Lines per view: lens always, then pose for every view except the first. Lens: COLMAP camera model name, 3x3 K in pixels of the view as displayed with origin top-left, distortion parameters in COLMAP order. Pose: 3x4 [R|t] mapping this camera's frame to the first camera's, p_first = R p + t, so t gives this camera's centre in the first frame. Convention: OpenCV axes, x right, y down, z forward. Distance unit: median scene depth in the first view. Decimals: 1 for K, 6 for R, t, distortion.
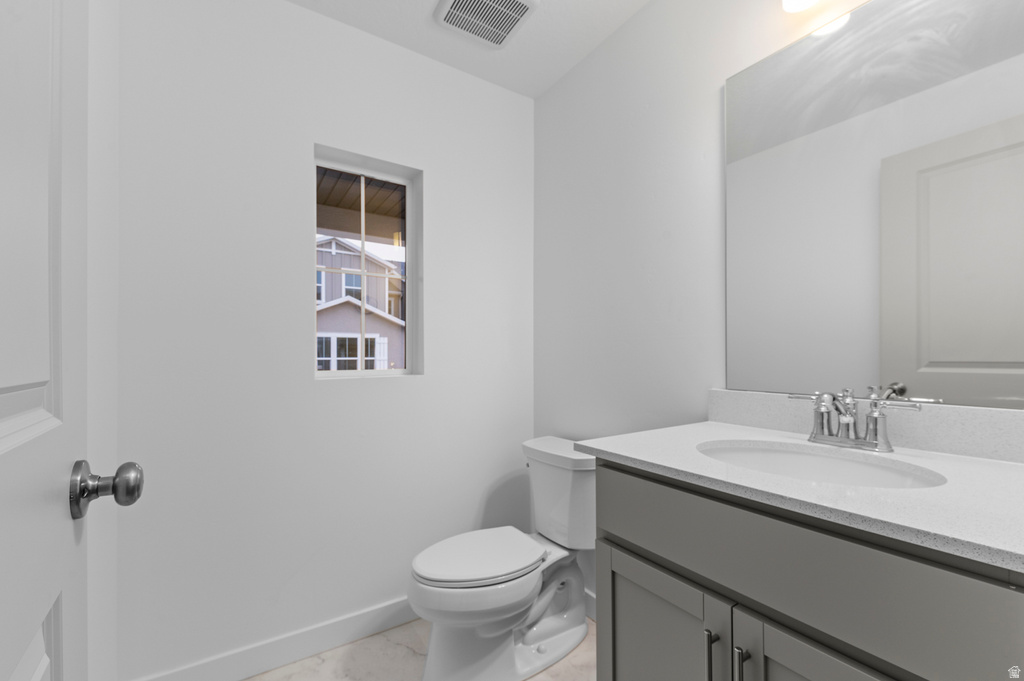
lens RADIAL K [[390.5, 0, 515.5], [0, 390.5, 369.9], [0, 0, 1]] dist [-0.035934, 0.000261]
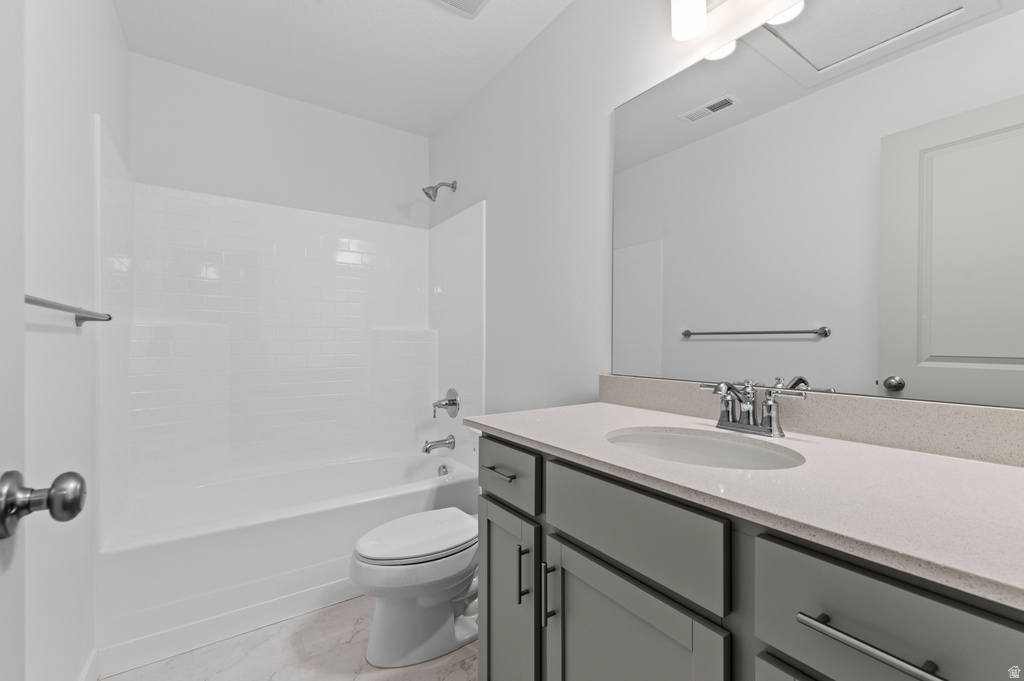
lens RADIAL K [[438.0, 0, 501.0], [0, 438.0, 353.3], [0, 0, 1]] dist [-0.028963, -0.000927]
pose [[0.999850, 0.016904, -0.003841, 0.175661], [-0.016941, 0.999807, -0.009940, 0.002525], [0.003672, 0.010004, 0.999943, -0.233722]]
